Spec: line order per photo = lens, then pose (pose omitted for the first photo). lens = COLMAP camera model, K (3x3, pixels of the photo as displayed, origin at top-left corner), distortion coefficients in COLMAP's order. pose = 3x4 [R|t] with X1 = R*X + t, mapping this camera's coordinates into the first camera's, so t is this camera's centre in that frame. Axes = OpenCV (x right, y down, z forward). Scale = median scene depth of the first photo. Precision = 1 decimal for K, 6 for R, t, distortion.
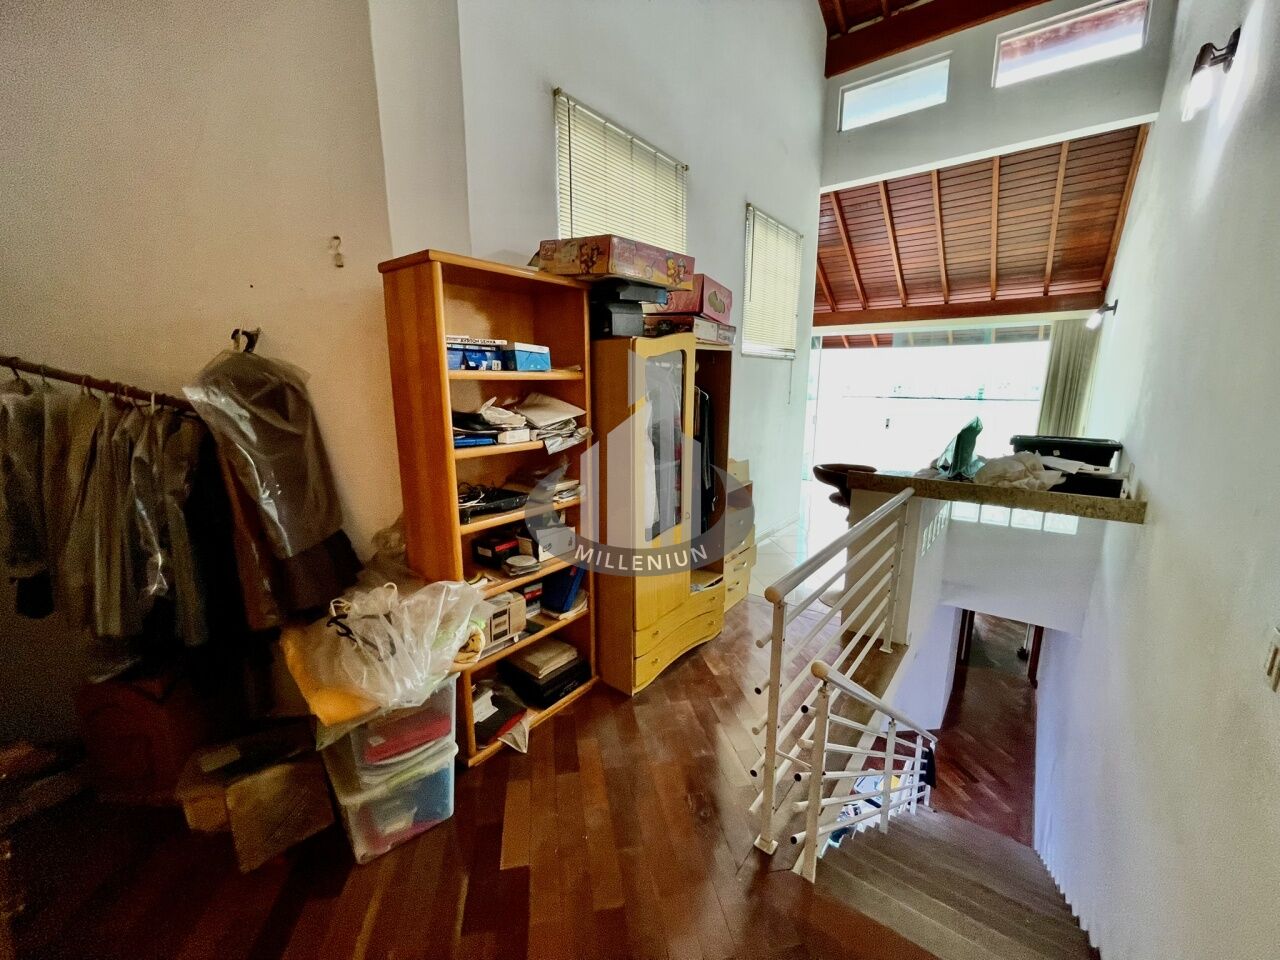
lens RADIAL K [[520.3, 0, 631.0], [0, 520.3, 486.4], [0, 0, 1]] dist [0.001418, -0.004749]
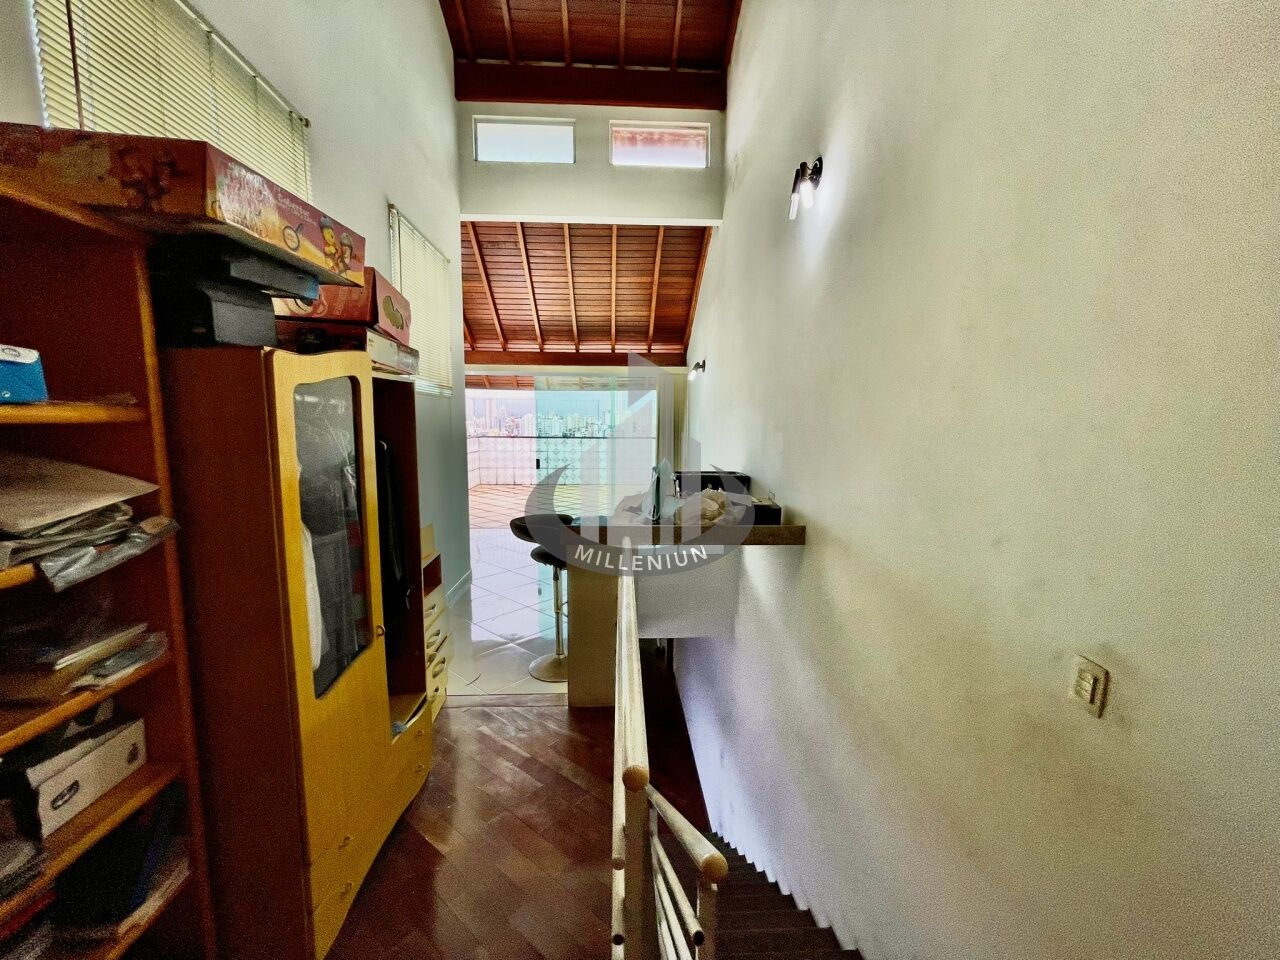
lens RADIAL K [[517.0, 0, 637.4], [0, 517.0, 481.2], [0, 0, 1]] dist [-0.002085, 0.000349]
pose [[0.752557, -0.069838, 0.654813, -0.055254], [0.122318, 0.991881, -0.034789, -0.064232], [-0.647067, 0.106276, 0.754990, 0.279874]]
